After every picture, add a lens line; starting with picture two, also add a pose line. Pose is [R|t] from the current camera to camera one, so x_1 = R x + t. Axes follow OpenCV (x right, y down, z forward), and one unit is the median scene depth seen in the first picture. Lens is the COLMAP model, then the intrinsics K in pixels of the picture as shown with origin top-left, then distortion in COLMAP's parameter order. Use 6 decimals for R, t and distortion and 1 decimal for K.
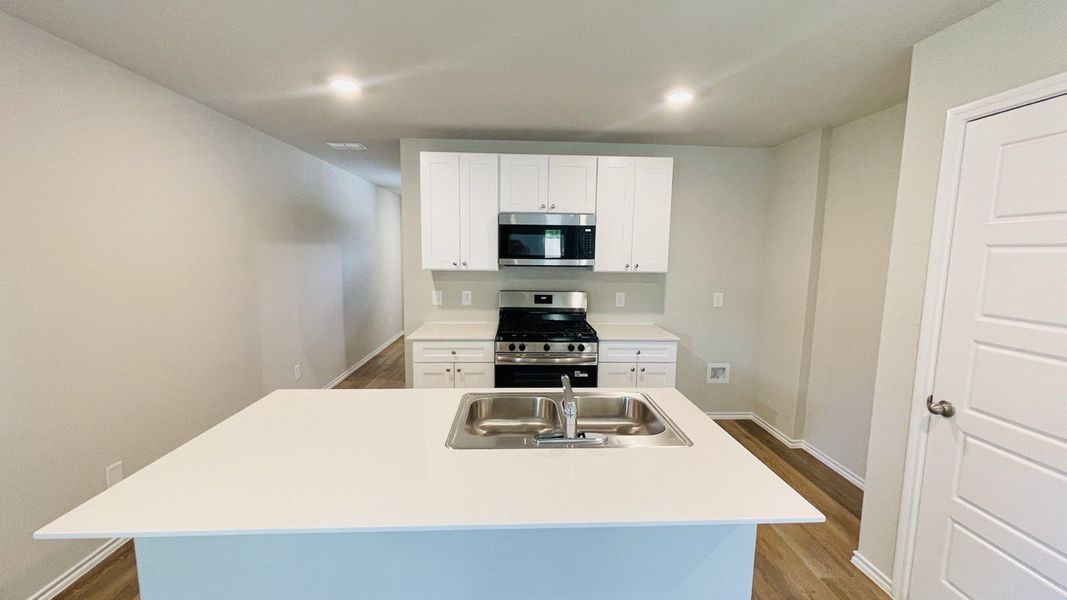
lens RADIAL K [[428.4, 0, 536.0], [0, 428.4, 298.4], [0, 0, 1]] dist [-0.002727, -0.000344]
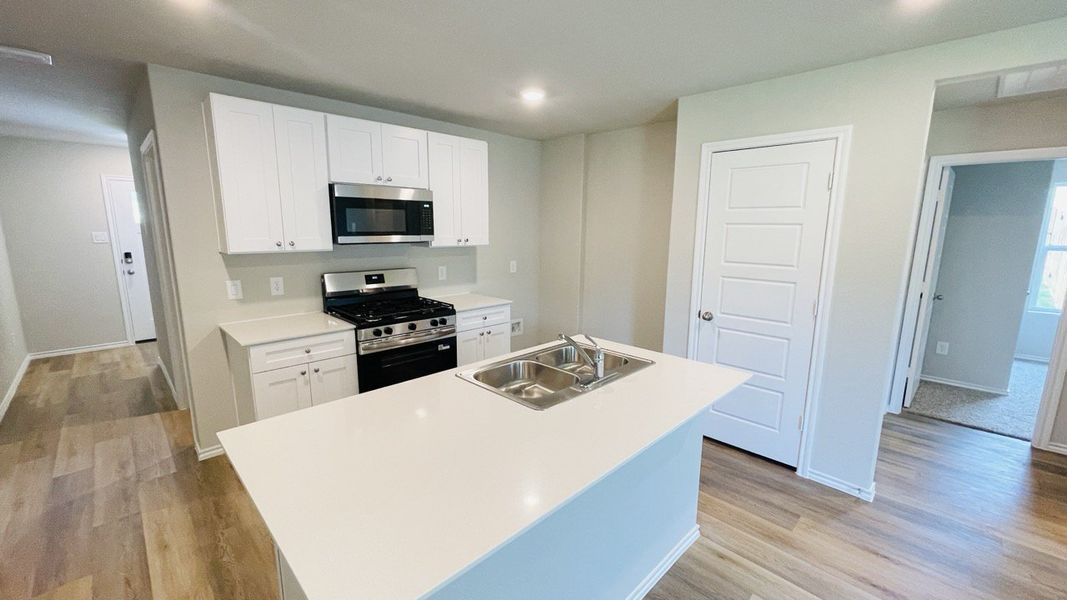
lens RADIAL K [[428.4, 0, 532.7], [0, 428.4, 297.8], [0, 0, 1]] dist [-0.002727, -0.000344]
pose [[0.743218, -0.118920, 0.658396, -0.379088], [0.076574, 0.992730, 0.092867, -0.019294], [-0.664652, -0.018605, 0.746921, 0.081090]]
